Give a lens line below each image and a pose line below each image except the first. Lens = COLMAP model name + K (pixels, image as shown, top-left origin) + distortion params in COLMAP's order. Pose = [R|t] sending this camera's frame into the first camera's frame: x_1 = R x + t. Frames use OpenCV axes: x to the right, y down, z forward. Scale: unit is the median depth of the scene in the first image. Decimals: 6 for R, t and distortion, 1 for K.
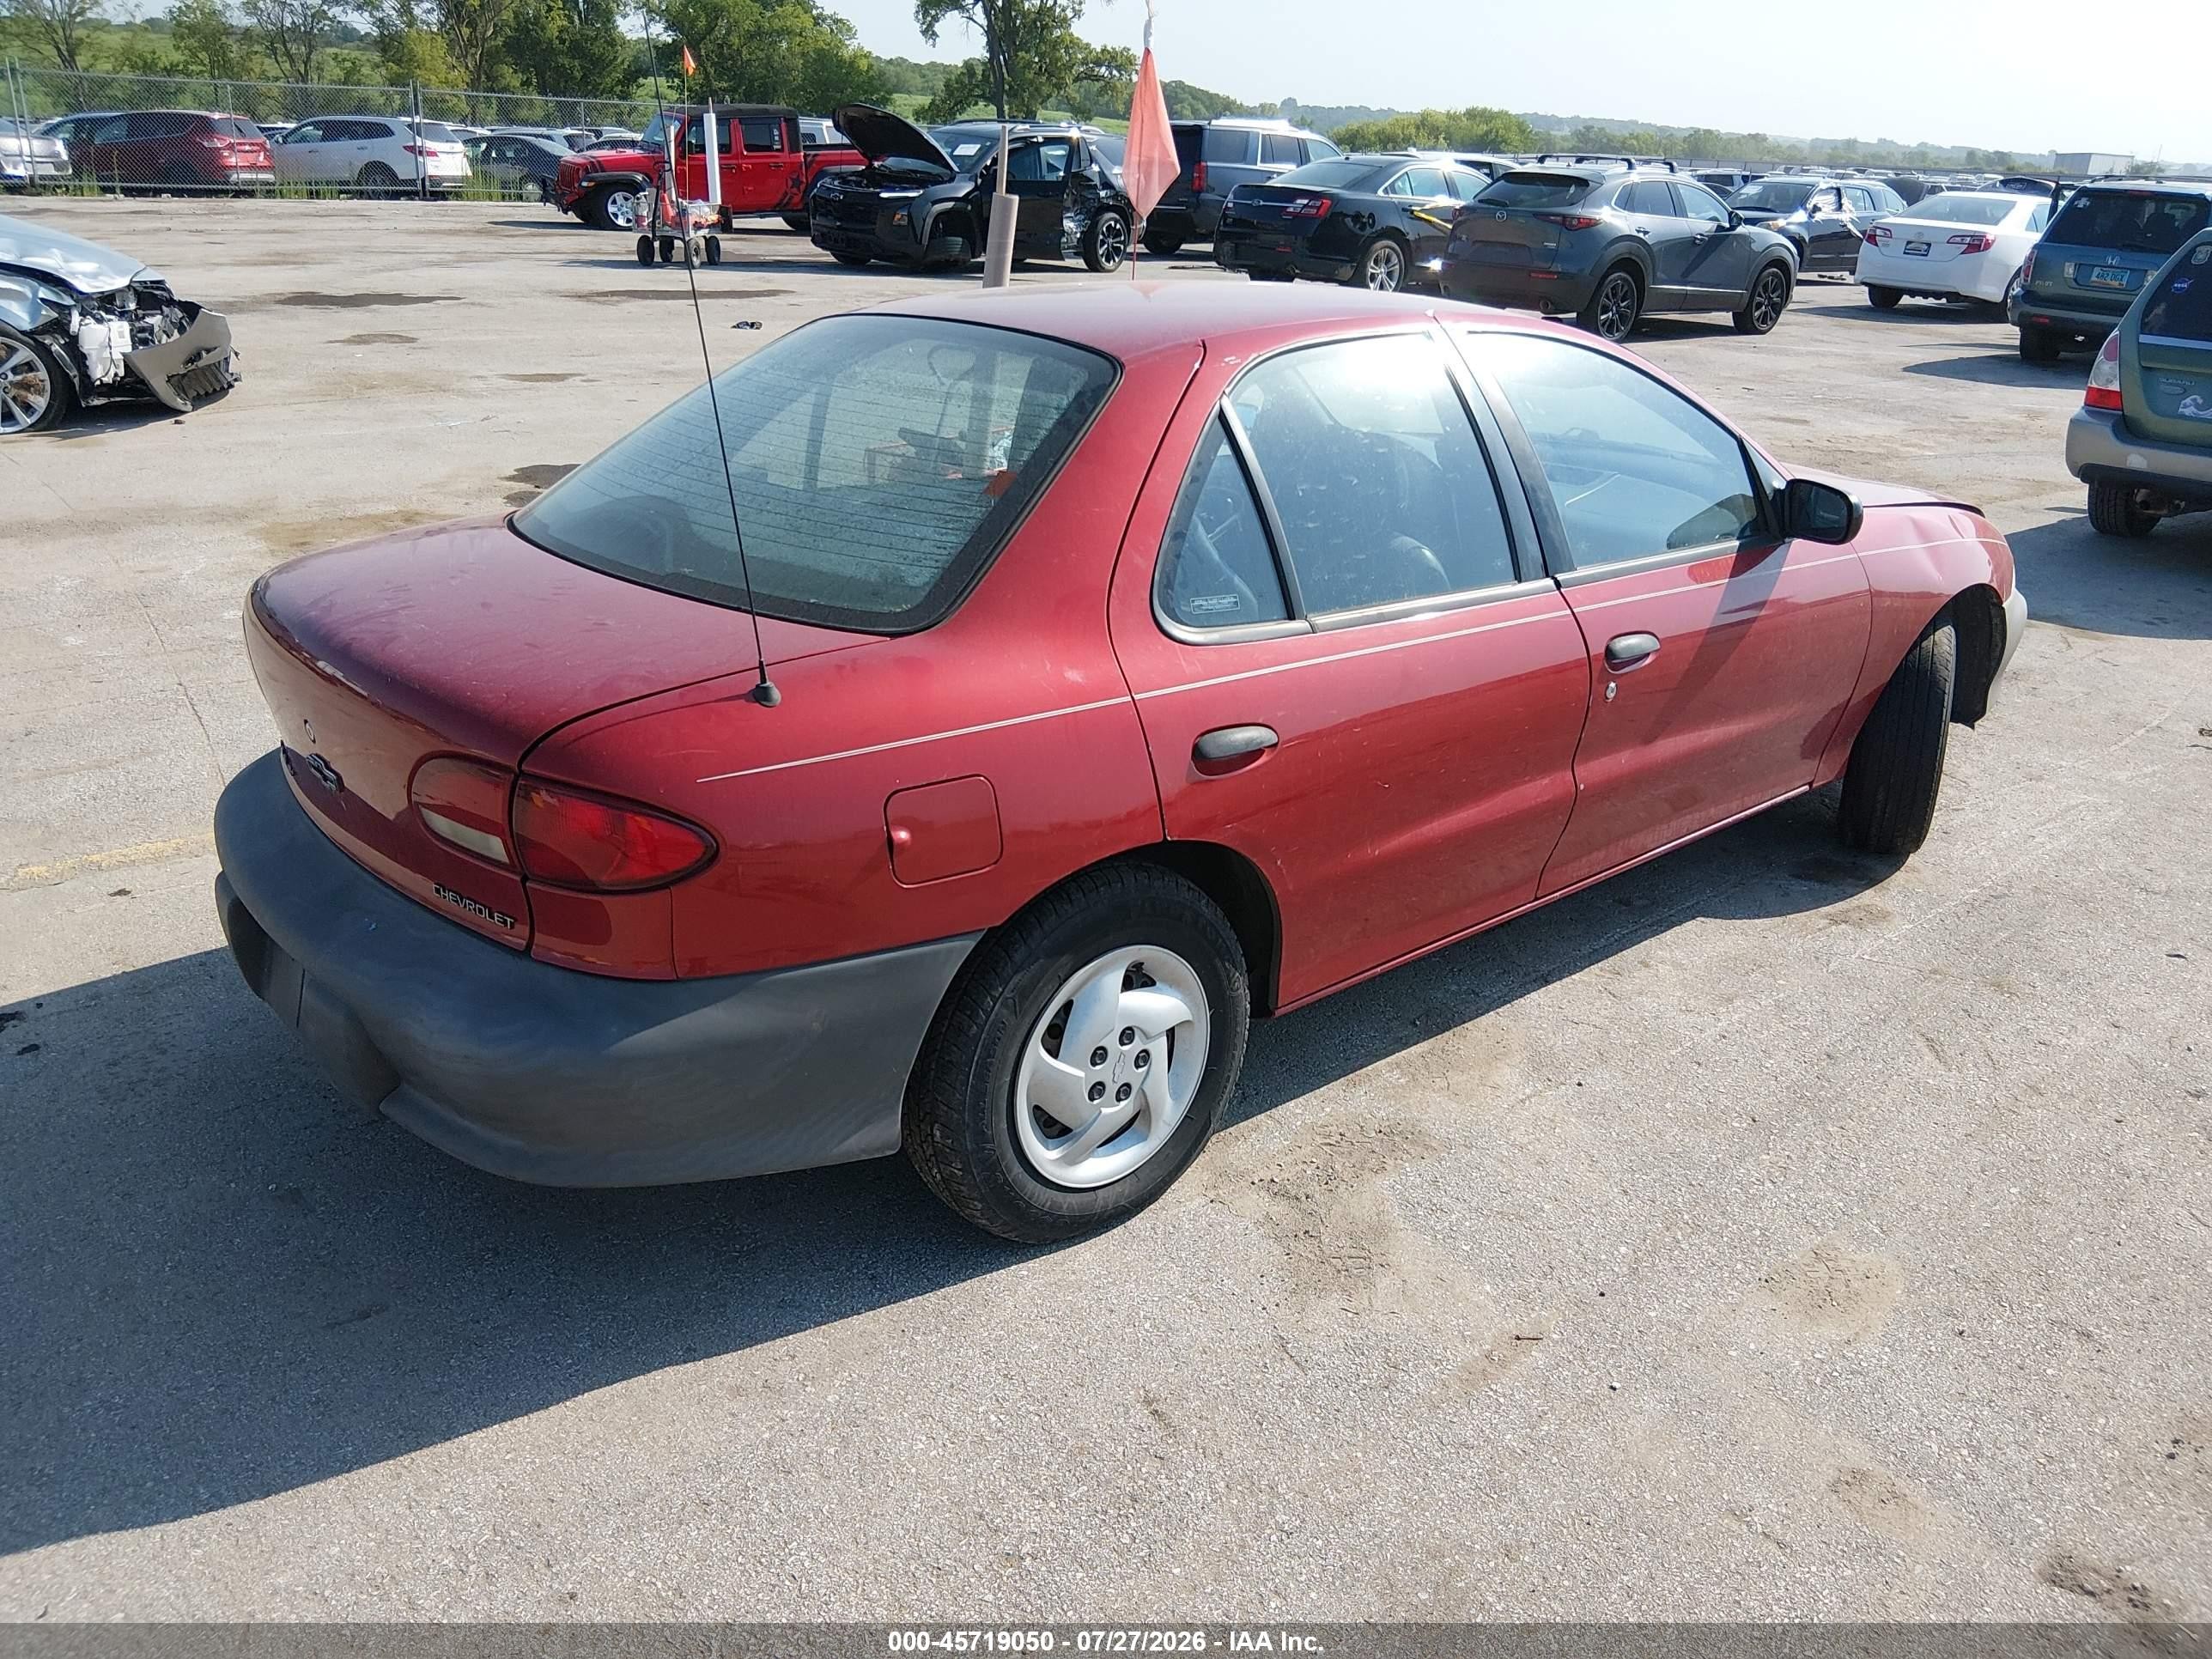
lens RADIAL K [[1725.3, 0, 1101.9], [0, 1725.3, 784.7], [0, 0, 1]] dist [-0.029426, 0.004544]
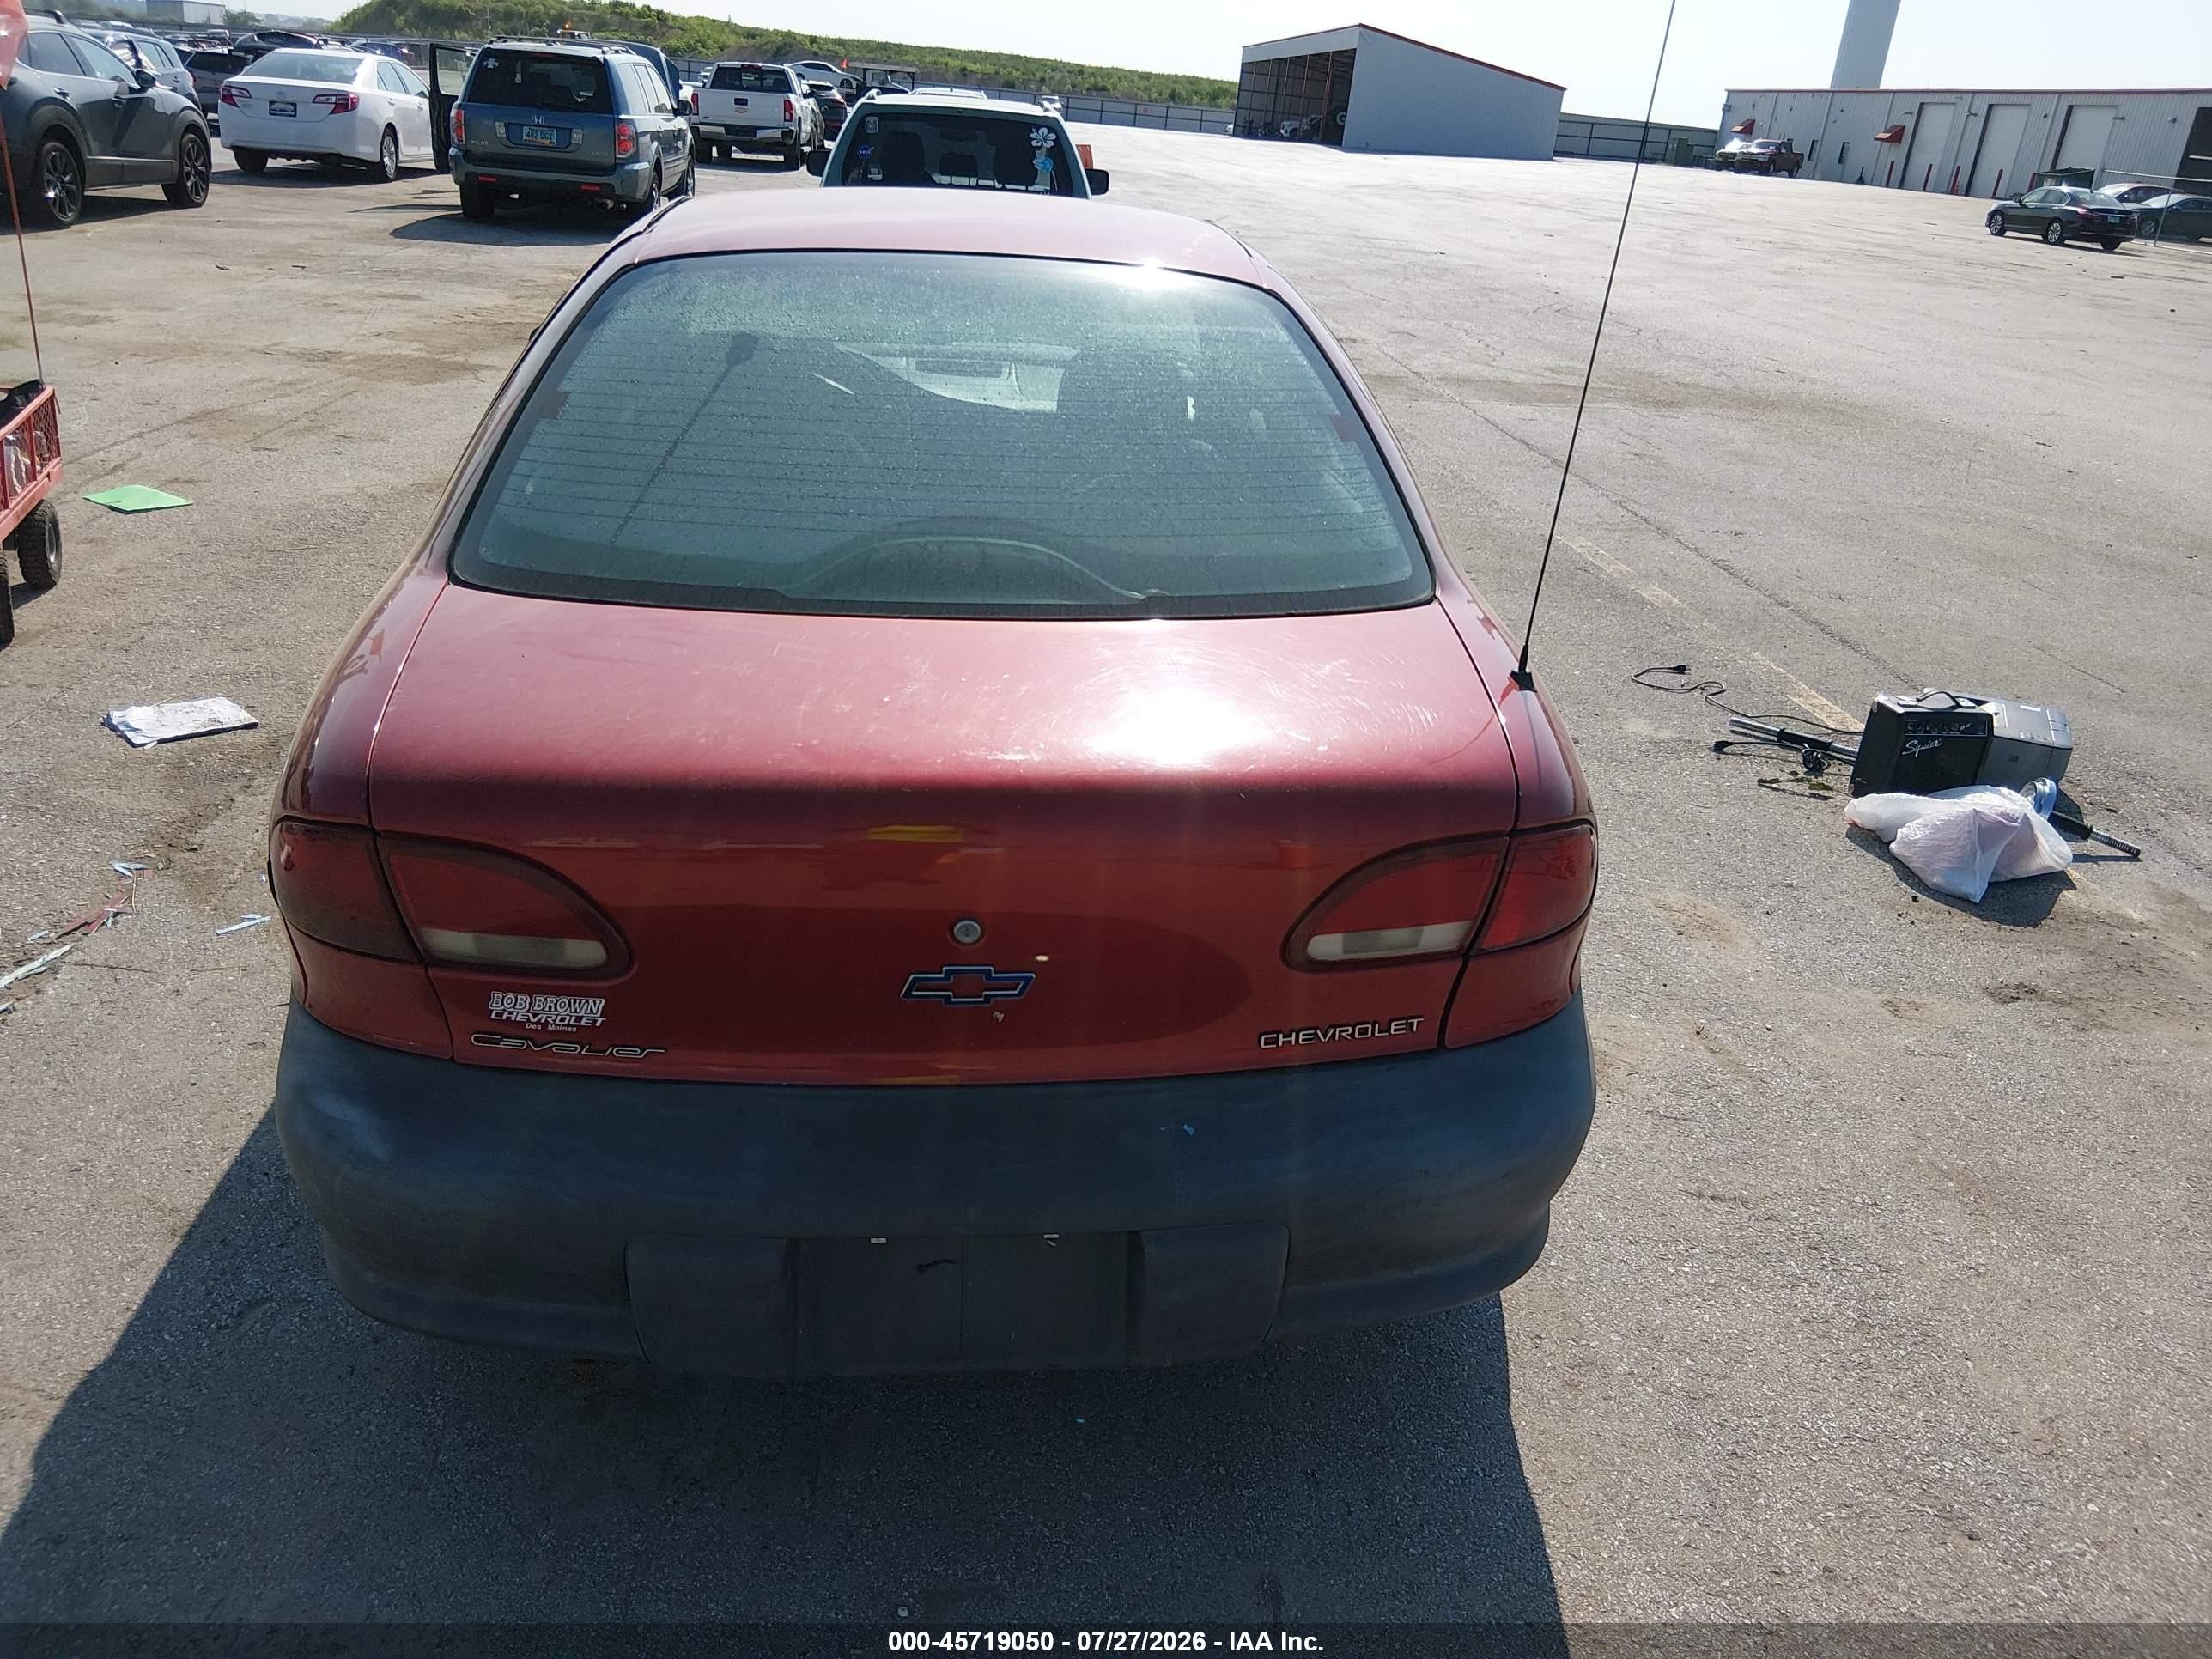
lens RADIAL K [[1725.3, 0, 1101.9], [0, 1725.3, 784.7], [0, 0, 1]] dist [-0.029426, 0.004544]
pose [[0.566829, -0.299666, 0.767402, -0.139337], [0.239004, 0.951253, 0.194923, -0.031231], [-0.788405, 0.072924, 0.610819, 0.083363]]
